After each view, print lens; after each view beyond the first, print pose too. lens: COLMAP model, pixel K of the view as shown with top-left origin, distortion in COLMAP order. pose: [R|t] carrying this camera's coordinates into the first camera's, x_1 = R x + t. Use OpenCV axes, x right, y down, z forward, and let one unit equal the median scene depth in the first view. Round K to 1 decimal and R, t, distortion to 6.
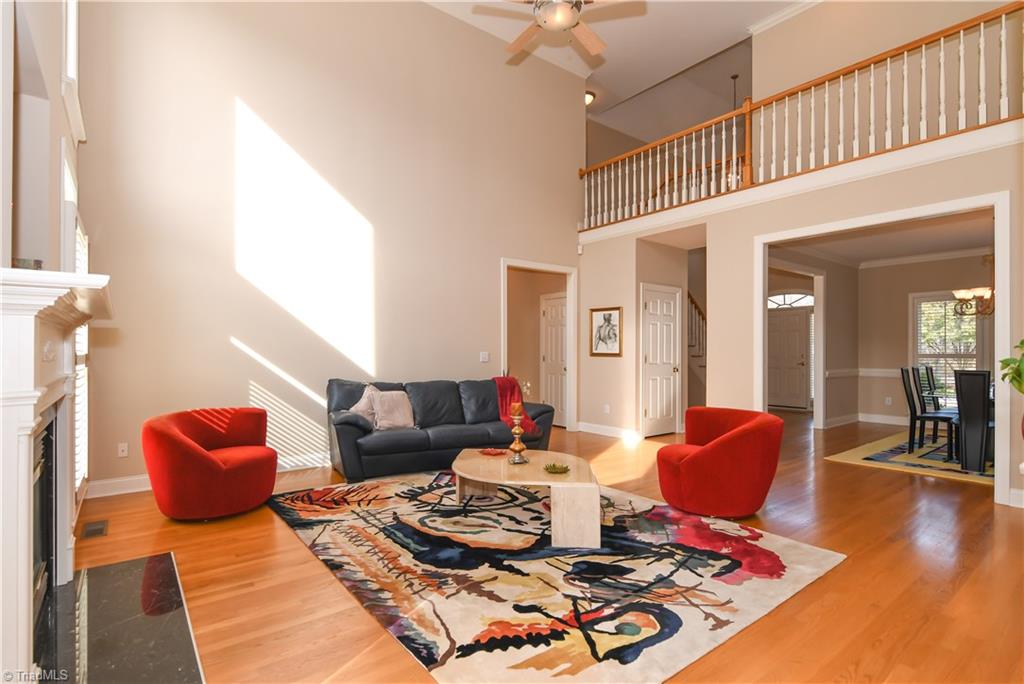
lens RADIAL K [[494.2, 0, 522.3], [0, 494.2, 351.3], [0, 0, 1]] dist [-0.004500, -0.003349]
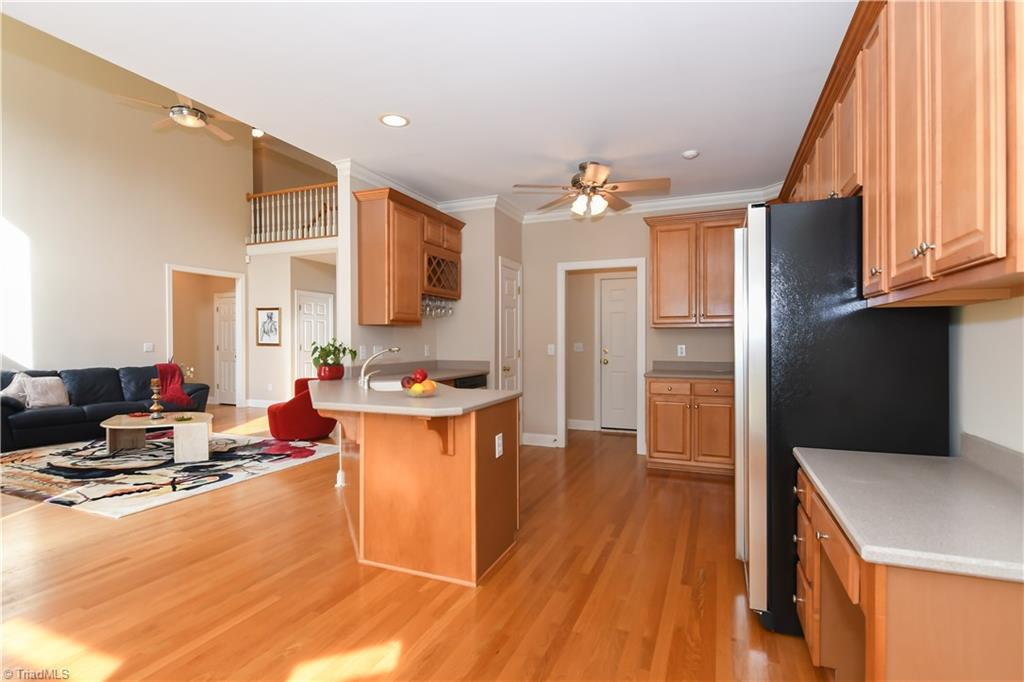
lens RADIAL K [[494.2, 0, 519.7], [0, 494.2, 344.6], [0, 0, 1]] dist [-0.004500, -0.003349]
pose [[0.873015, -0.006599, 0.487650, 0.163090], [0.001151, 0.999934, 0.011471, -0.010153], [-0.487693, -0.009453, 0.872964, -0.606320]]
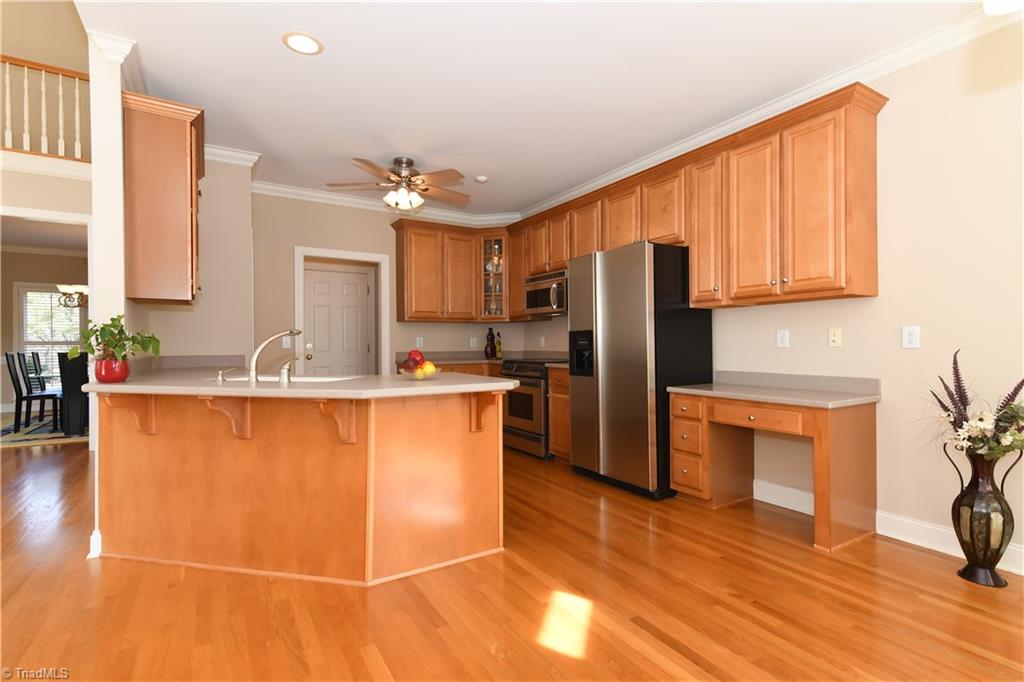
lens RADIAL K [[494.2, 0, 517.1], [0, 494.2, 343.5], [0, 0, 1]] dist [-0.004500, -0.003349]
pose [[0.104503, -0.000202, 0.994525, -0.172419], [0.000506, 1.000000, 0.000150, 0.017002], [-0.994524, 0.000487, 0.104503, -0.212530]]
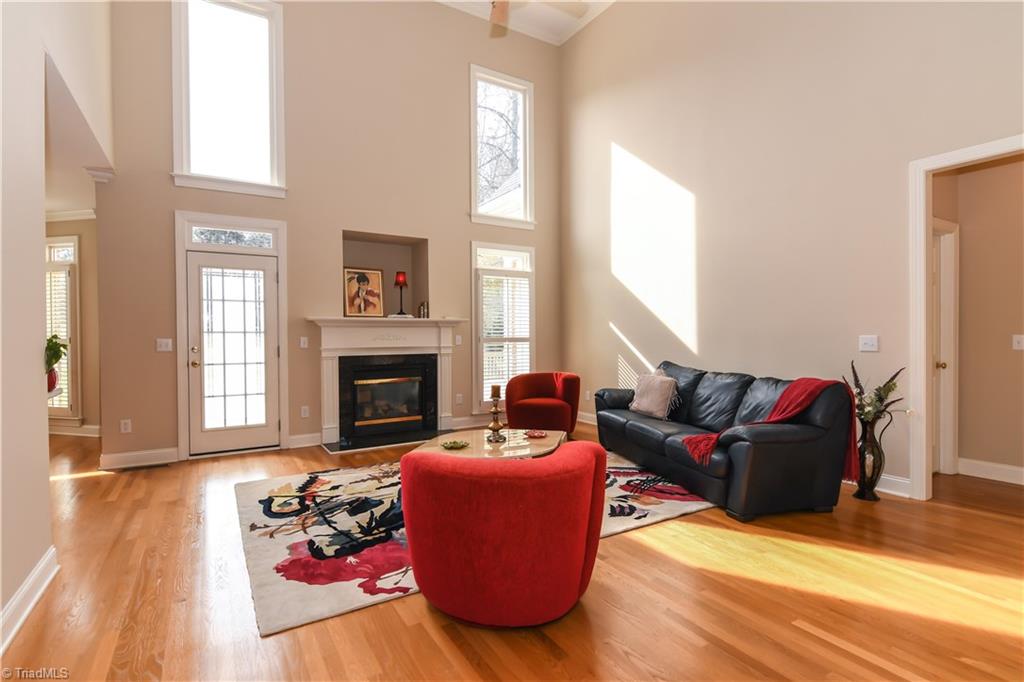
lens RADIAL K [[494.2, 0, 492.2], [0, 494.2, 327.5], [0, 0, 1]] dist [-0.004500, -0.003349]
pose [[-0.132143, -0.009670, -0.991183, 0.758295], [0.005320, 0.999931, -0.010465, -0.003932], [0.991216, -0.006656, -0.132082, 0.820734]]
